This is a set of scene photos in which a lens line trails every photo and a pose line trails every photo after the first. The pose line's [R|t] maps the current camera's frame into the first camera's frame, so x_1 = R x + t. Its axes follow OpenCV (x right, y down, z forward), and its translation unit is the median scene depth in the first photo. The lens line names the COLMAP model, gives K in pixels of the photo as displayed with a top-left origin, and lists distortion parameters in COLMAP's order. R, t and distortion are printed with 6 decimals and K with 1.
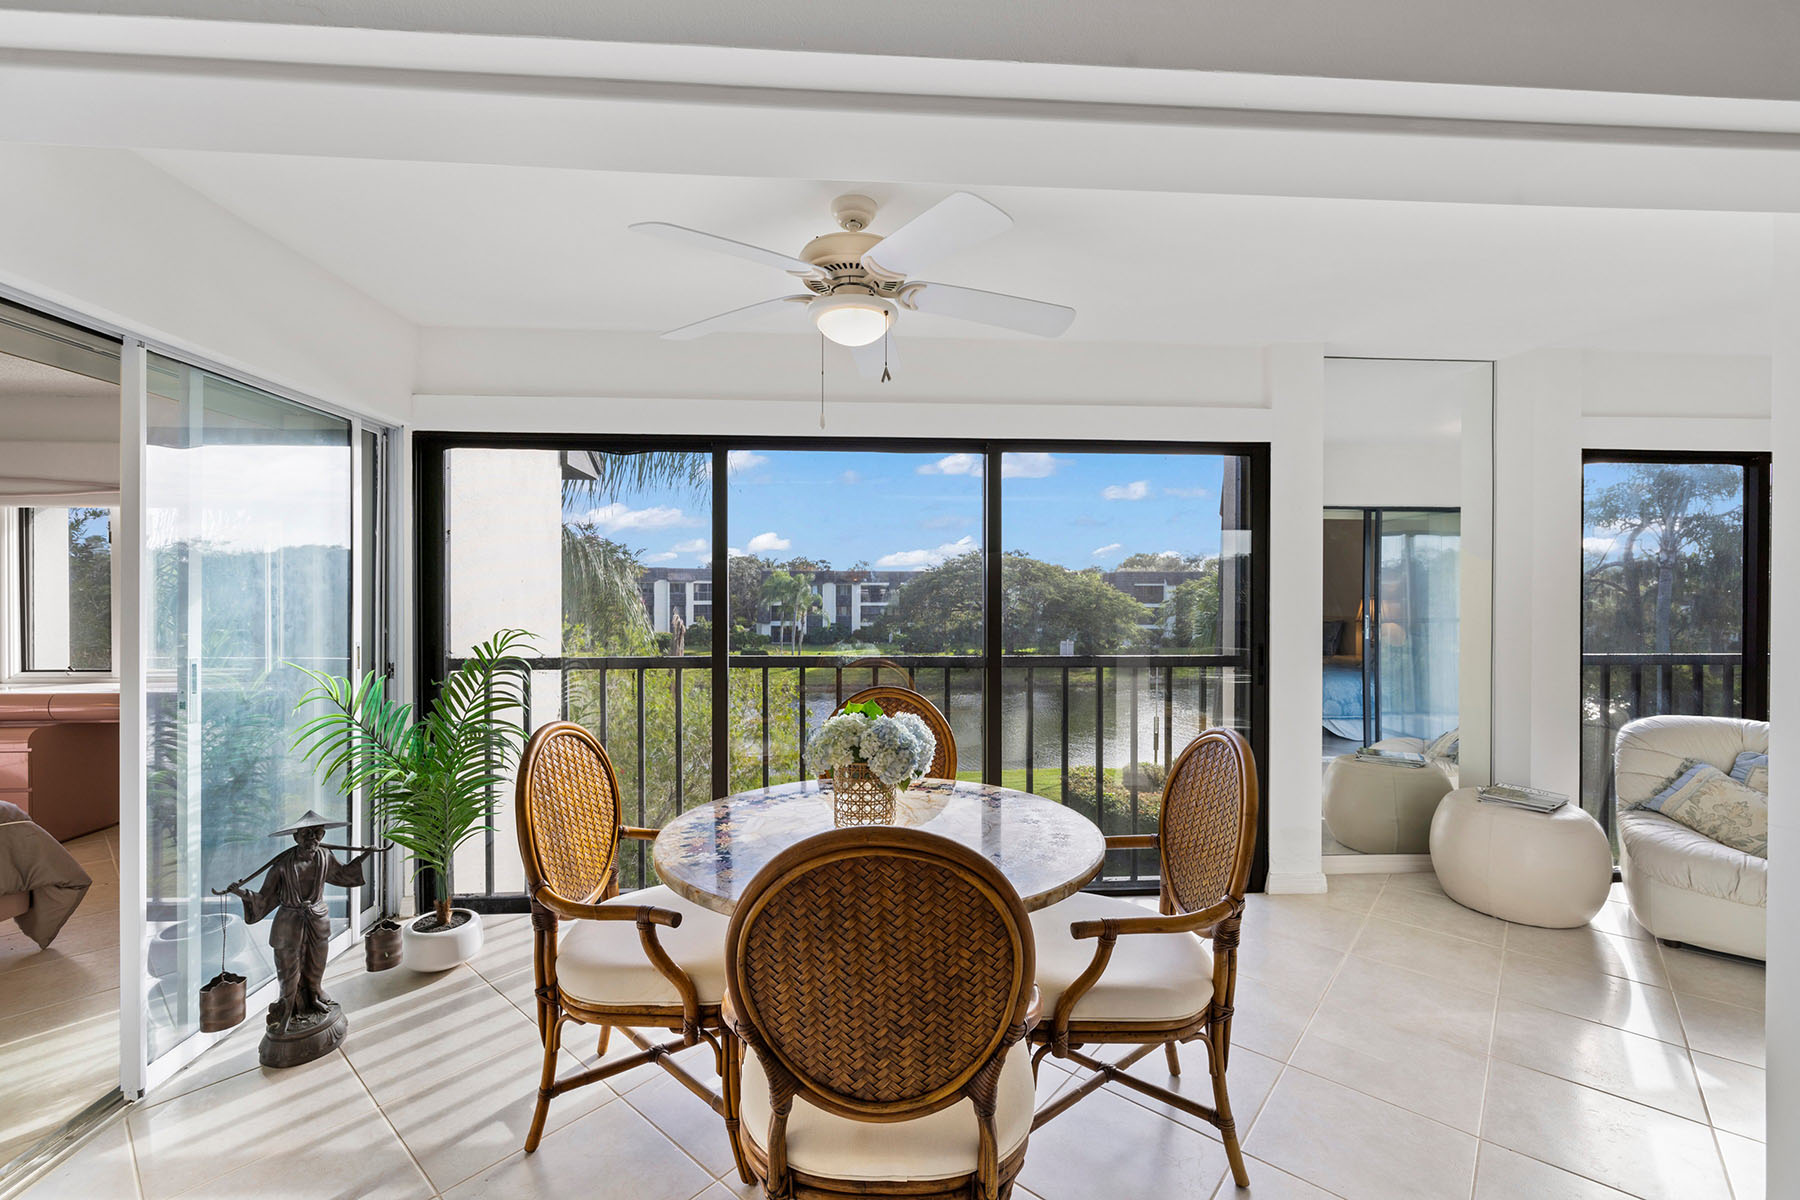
lens RADIAL K [[759.0, 0, 895.9], [0, 759.0, 594.9], [0, 0, 1]] dist [0.001391, 0.000291]
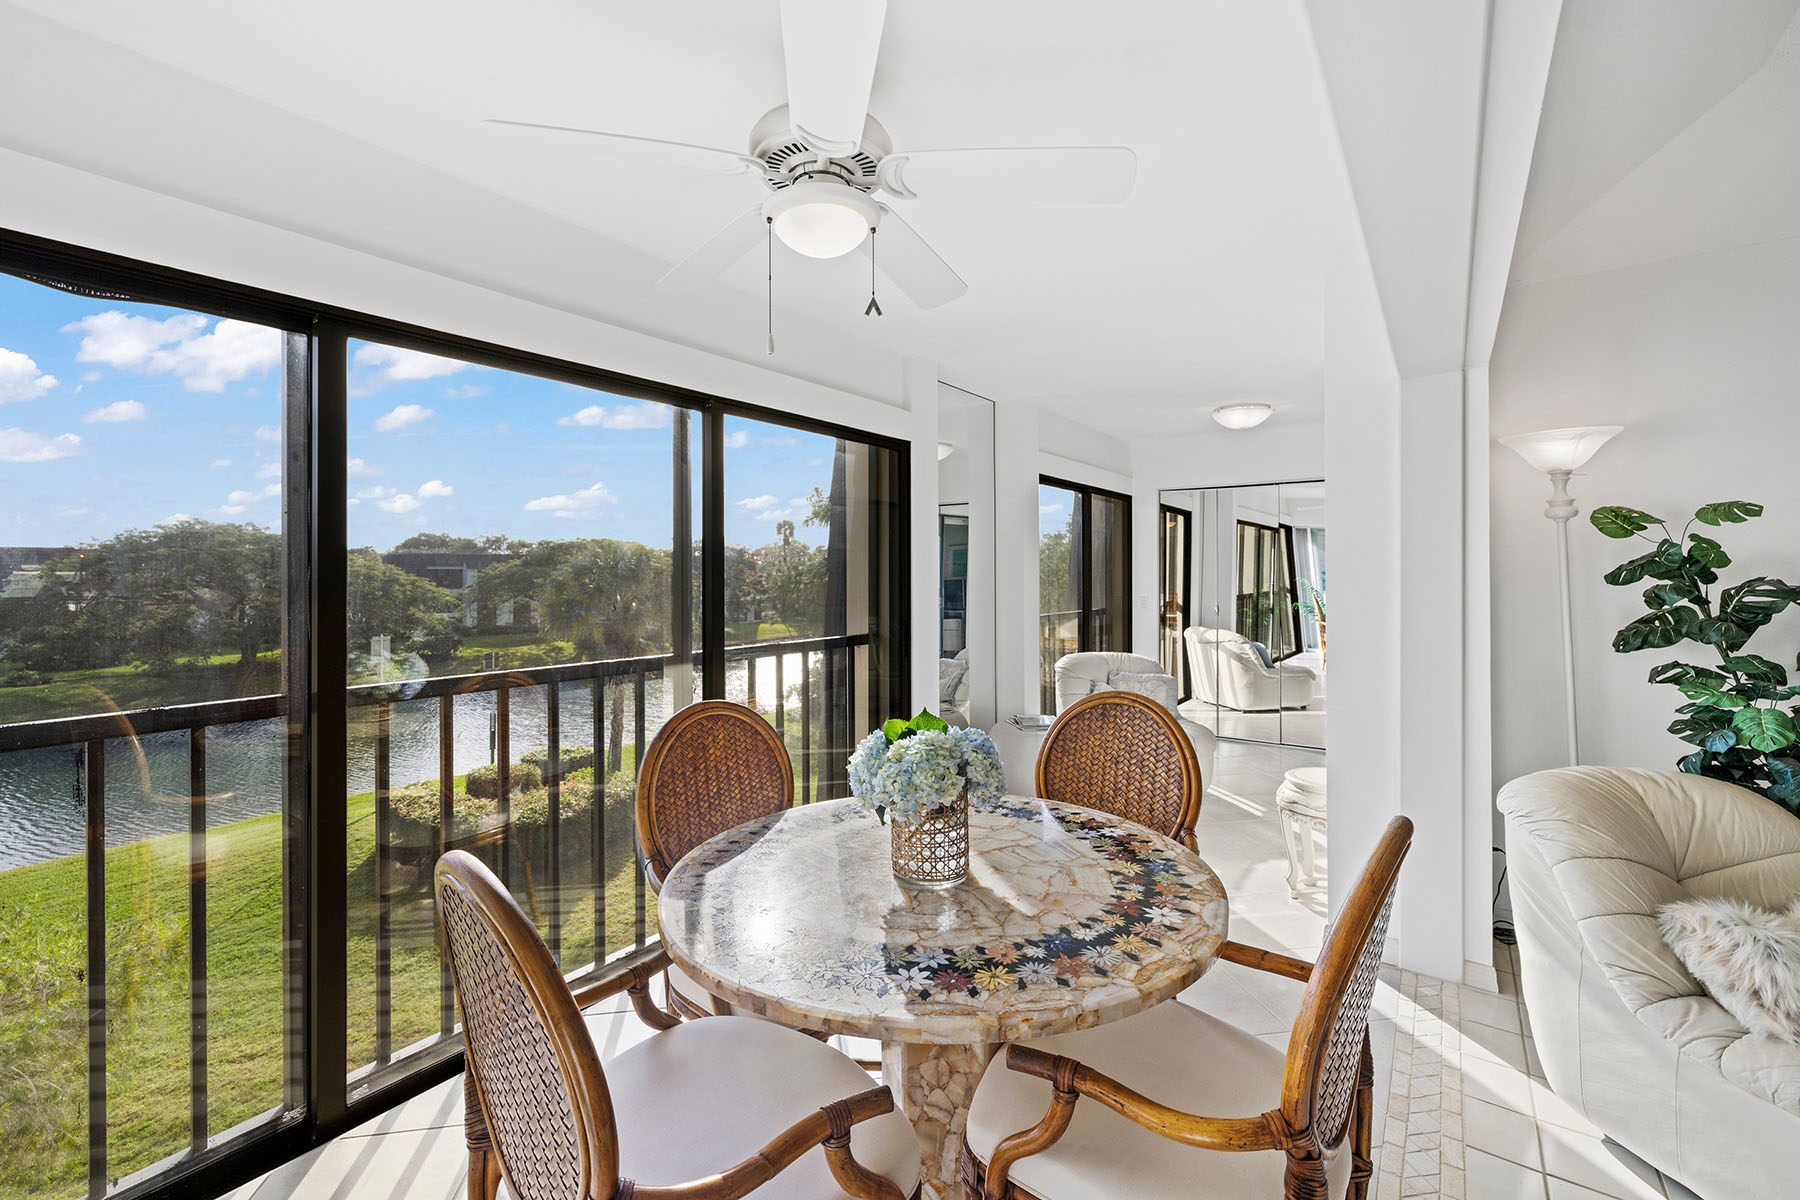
lens RADIAL K [[764.3, 0, 898.8], [0, 764.3, 573.9], [0, 0, 1]] dist [-0.000606, 0.000167]
pose [[0.641393, -0.005425, 0.767194, -0.430098], [0.009963, 0.999950, -0.001259, -0.005004], [-0.767148, 0.008451, 0.641414, 0.325570]]
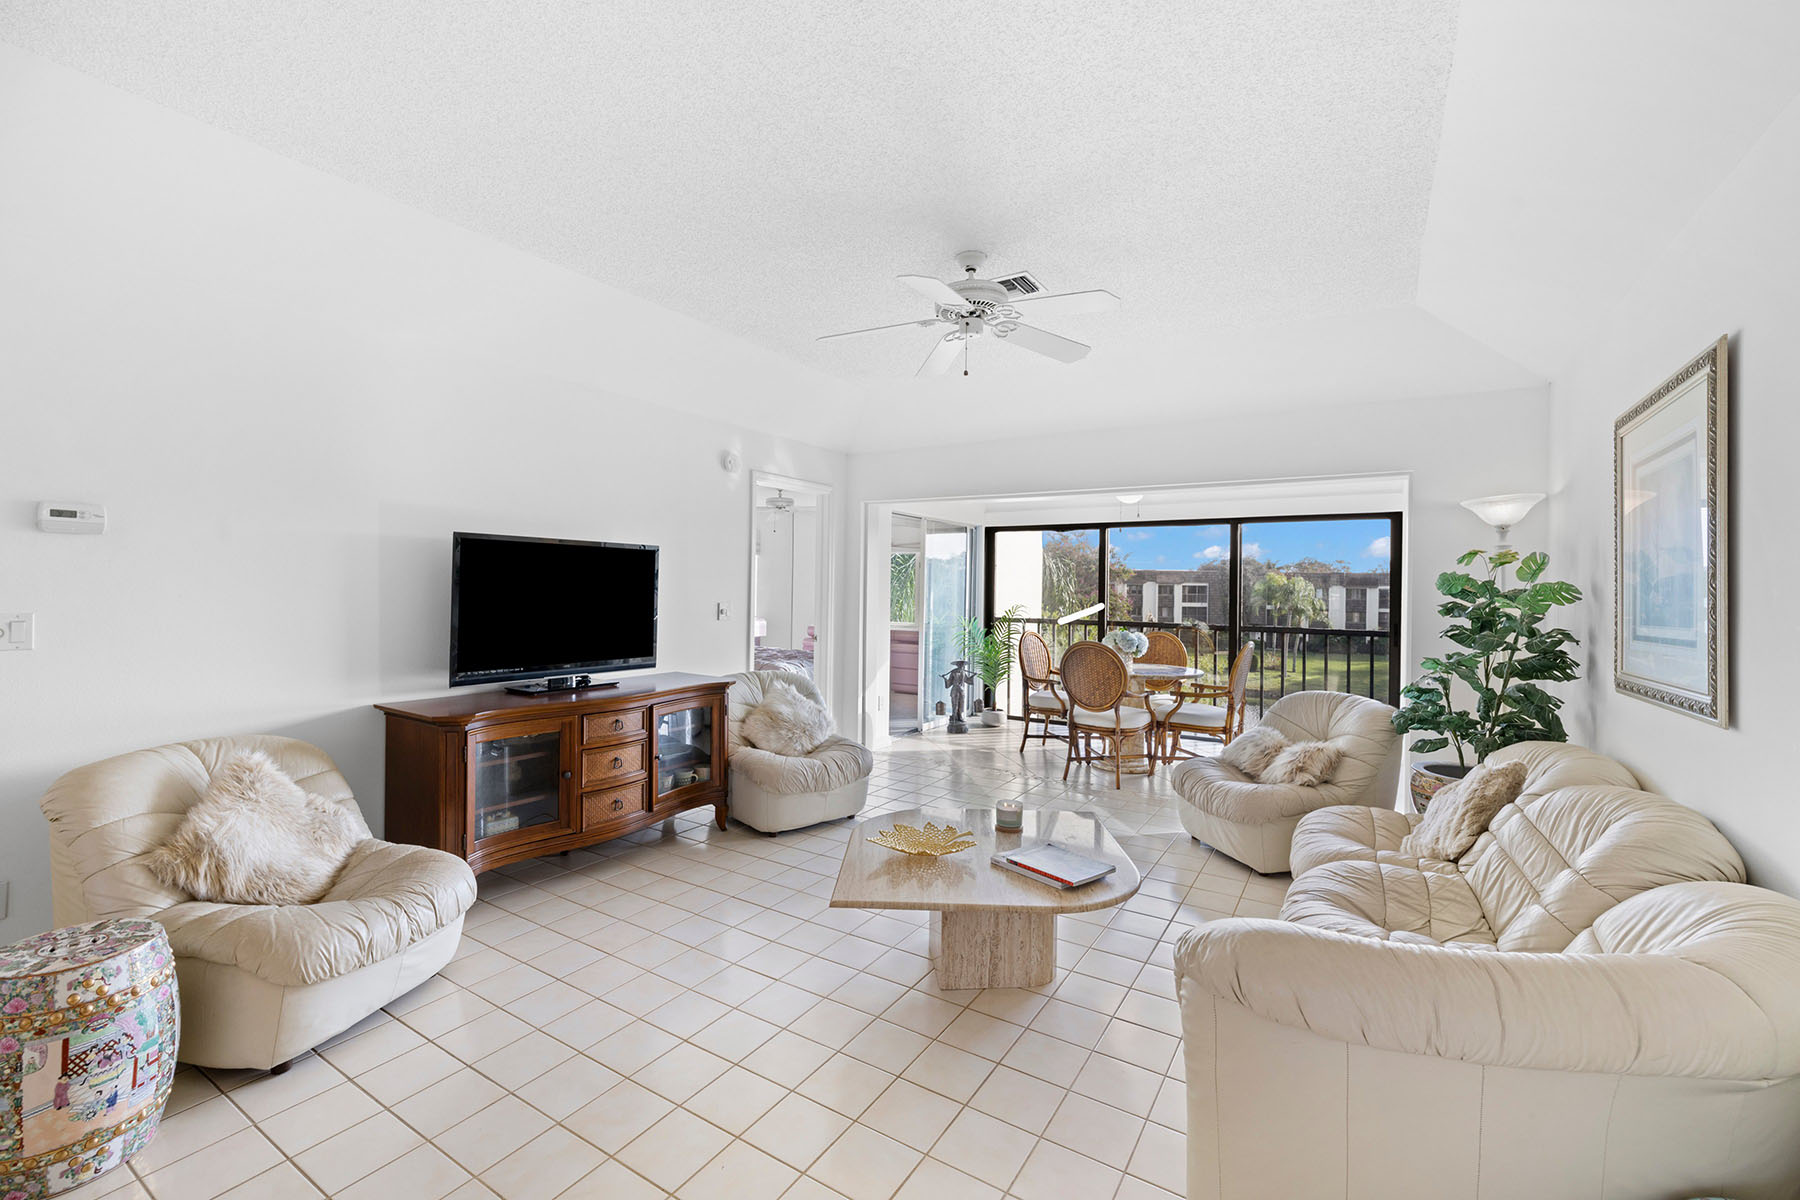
lens RADIAL K [[754.9, 0, 895.4], [0, 754.9, 586.9], [0, 0, 1]] dist [0.000518, 0.000884]
pose [[0.806815, 0.009107, -0.590734, 0.652063], [-0.016370, 0.999842, -0.006943, 0.010341], [0.590577, 0.015272, 0.806837, -1.279537]]
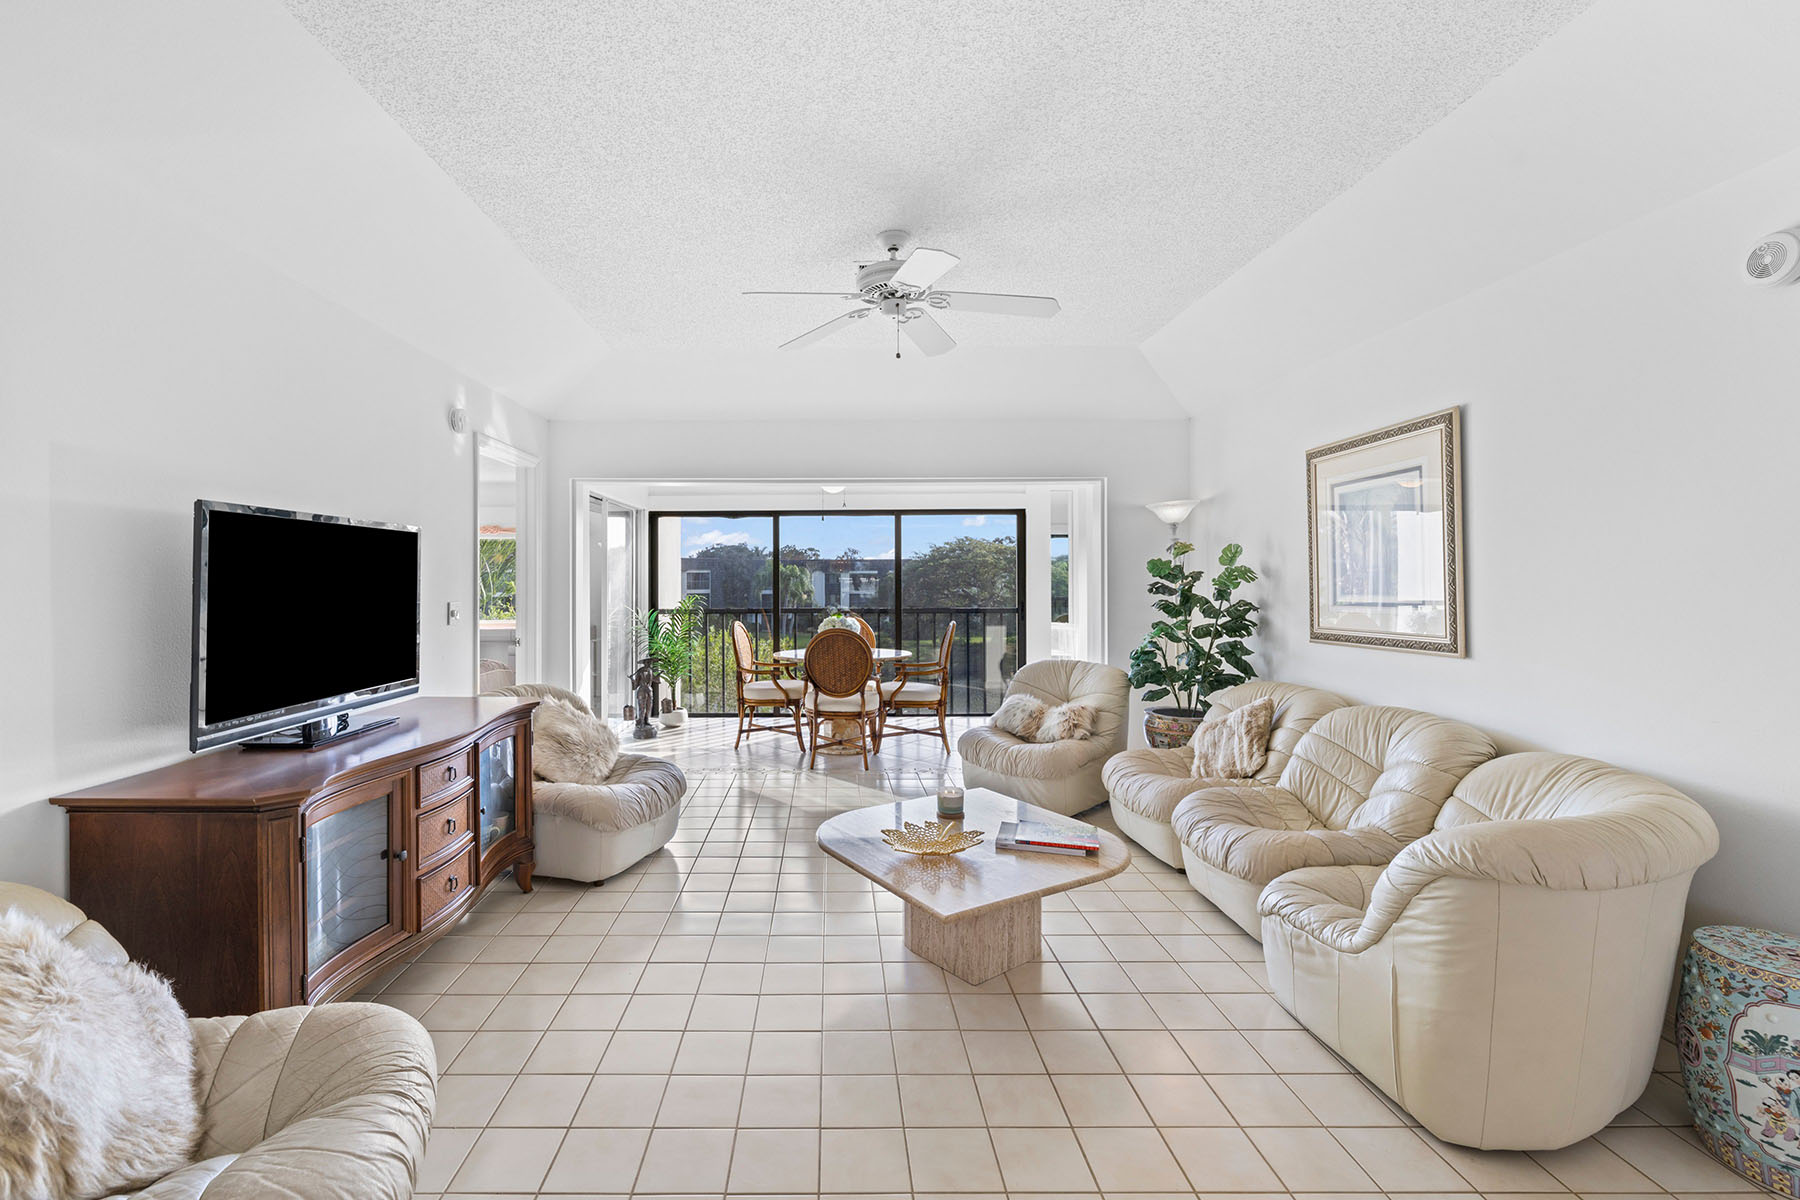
lens RADIAL K [[785.6, 0, 827.9], [0, 785.6, 575.4], [0, 0, 1]] dist [0.000851, 0.001035]
pose [[0.997213, -0.005432, -0.074415, 0.105161], [0.004707, 0.999940, -0.009917, 0.010704], [0.074464, 0.009539, 0.997178, -1.438549]]
